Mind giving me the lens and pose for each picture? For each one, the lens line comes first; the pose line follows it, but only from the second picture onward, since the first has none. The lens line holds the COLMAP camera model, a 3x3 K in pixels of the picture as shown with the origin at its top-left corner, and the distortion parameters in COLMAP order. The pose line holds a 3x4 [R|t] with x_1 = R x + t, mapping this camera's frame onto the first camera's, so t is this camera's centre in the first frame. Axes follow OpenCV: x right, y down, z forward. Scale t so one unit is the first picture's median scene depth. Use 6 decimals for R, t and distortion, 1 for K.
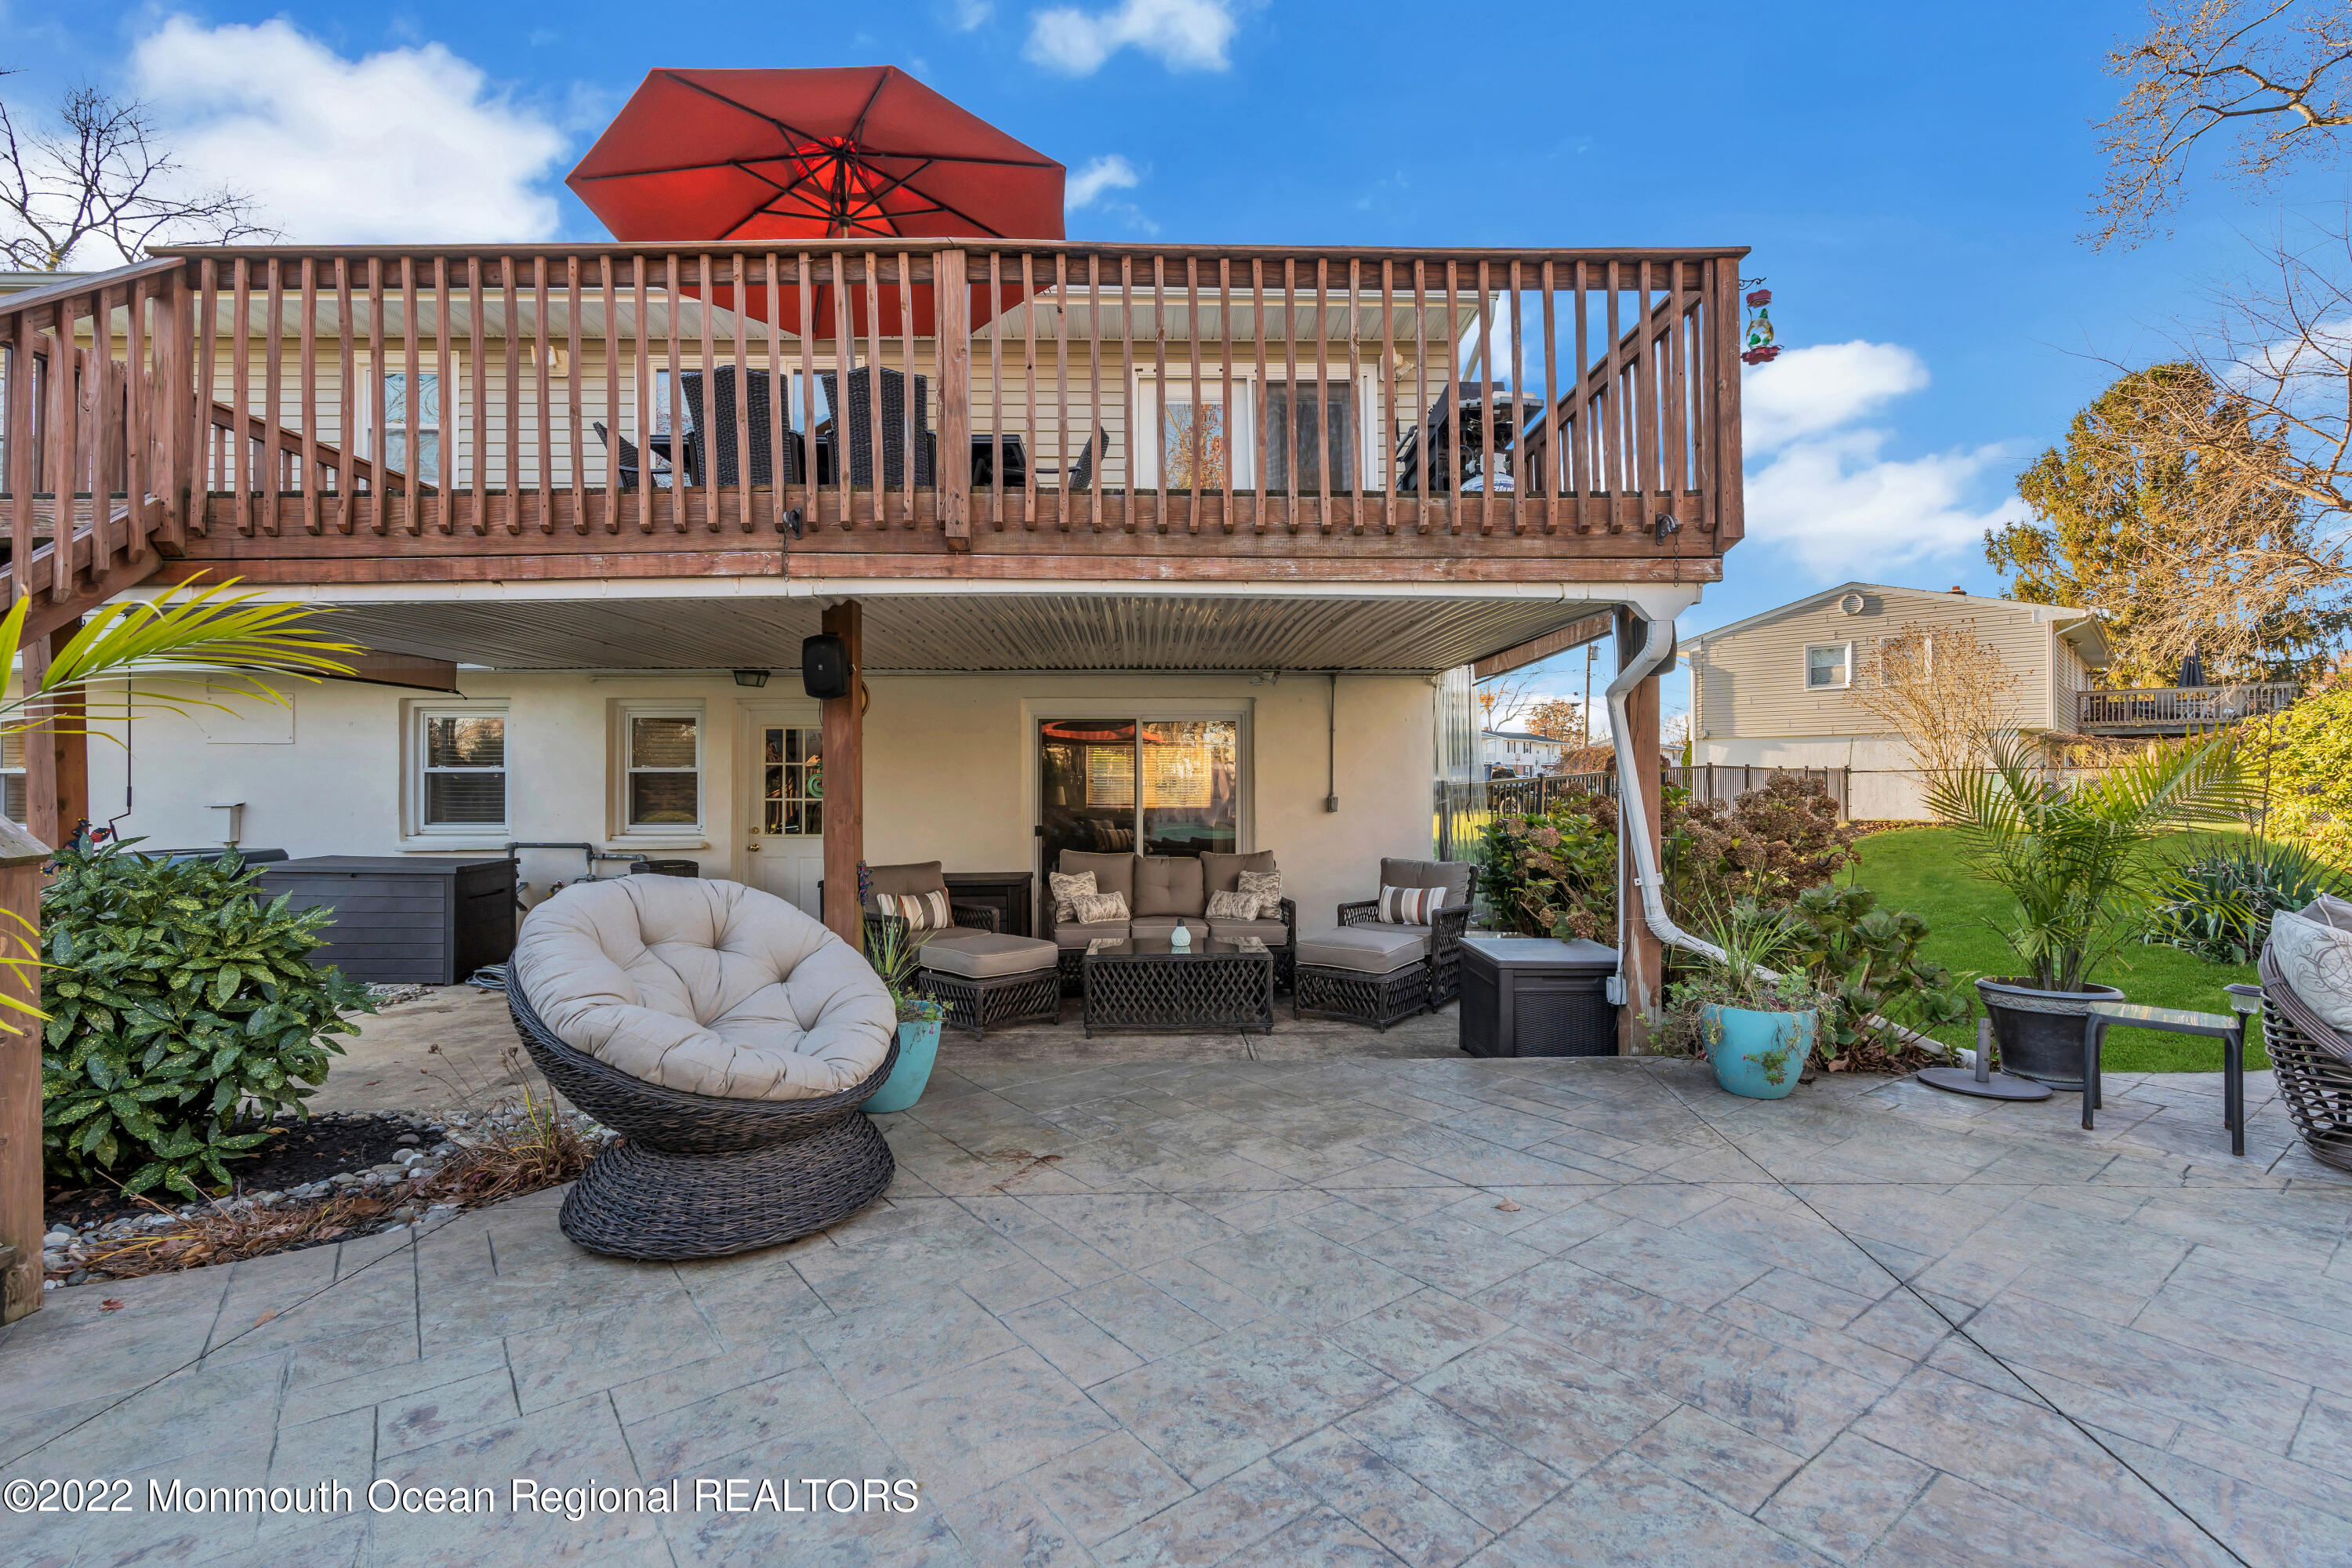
lens RADIAL K [[1047.1, 0, 1176.0], [0, 1047.1, 784.0], [0, 0, 1]] dist [-0.003084, 0.000043]
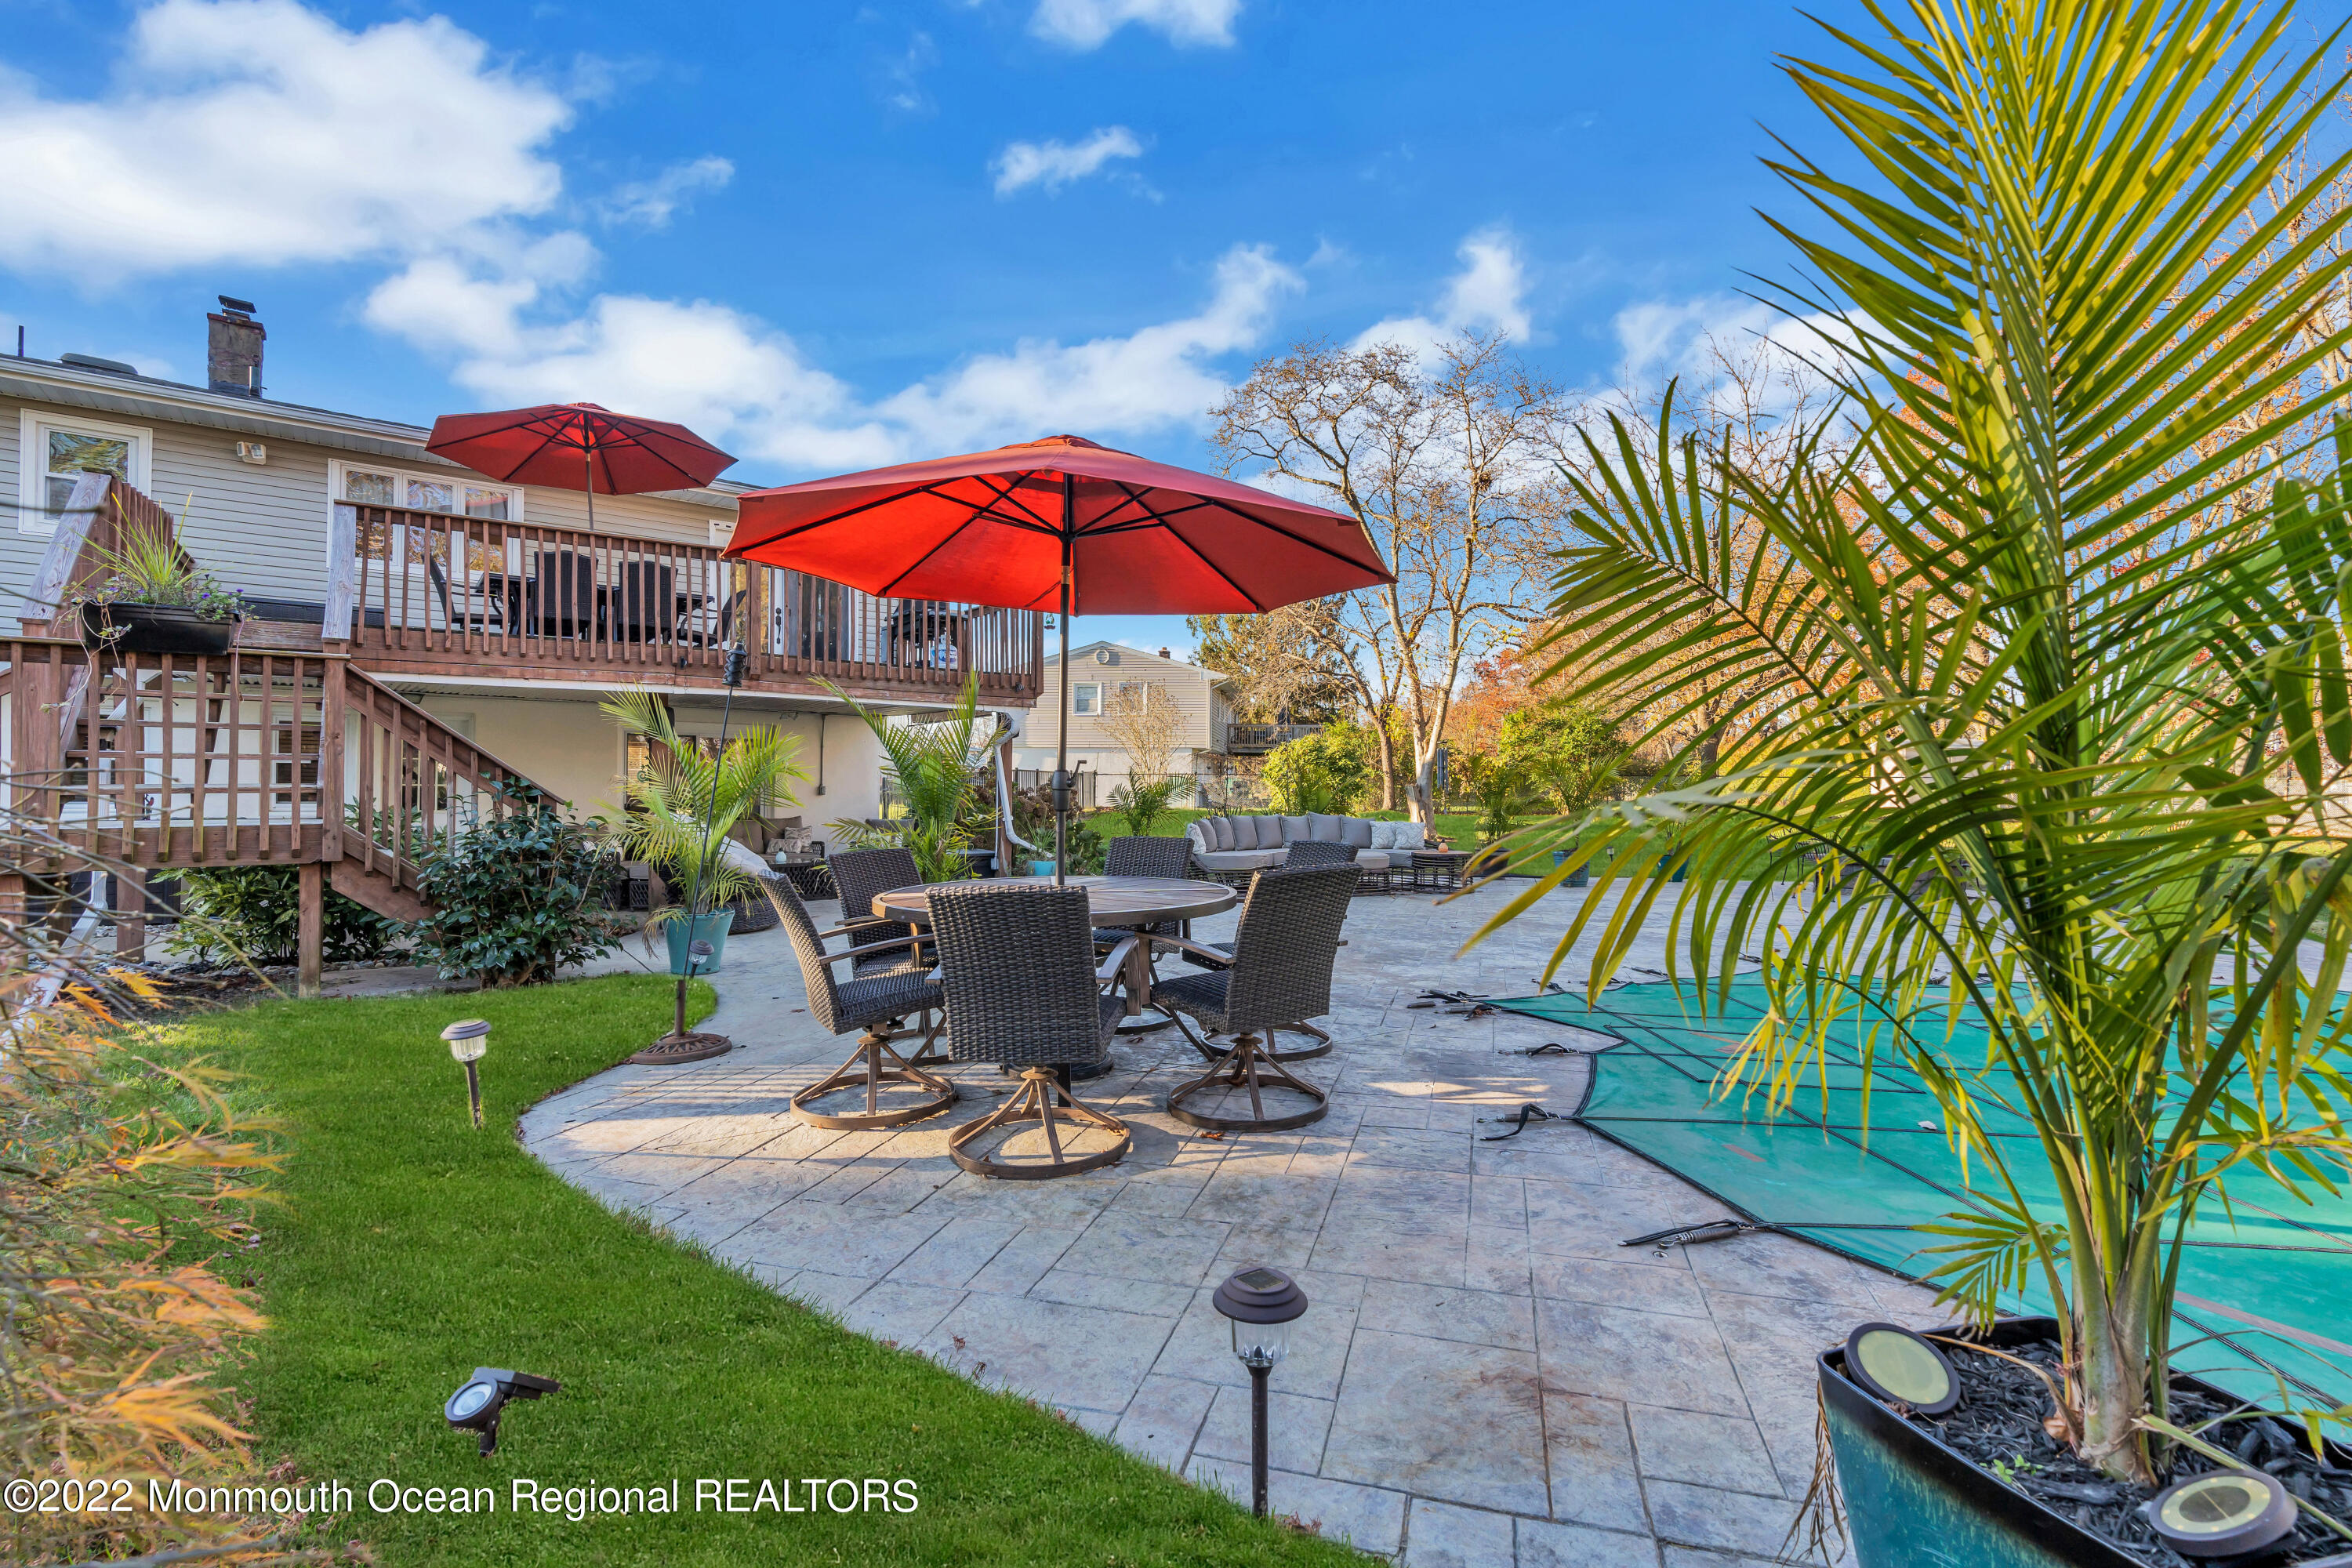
lens RADIAL K [[1047.1, 0, 1176.0], [0, 1047.1, 784.0], [0, 0, 1]] dist [-0.003084, 0.000043]
pose [[0.803613, 0.012985, 0.595010, -0.473789], [-0.015934, 0.999873, -0.000300, 0.000403], [-0.594938, -0.009240, 0.803718, -0.830010]]
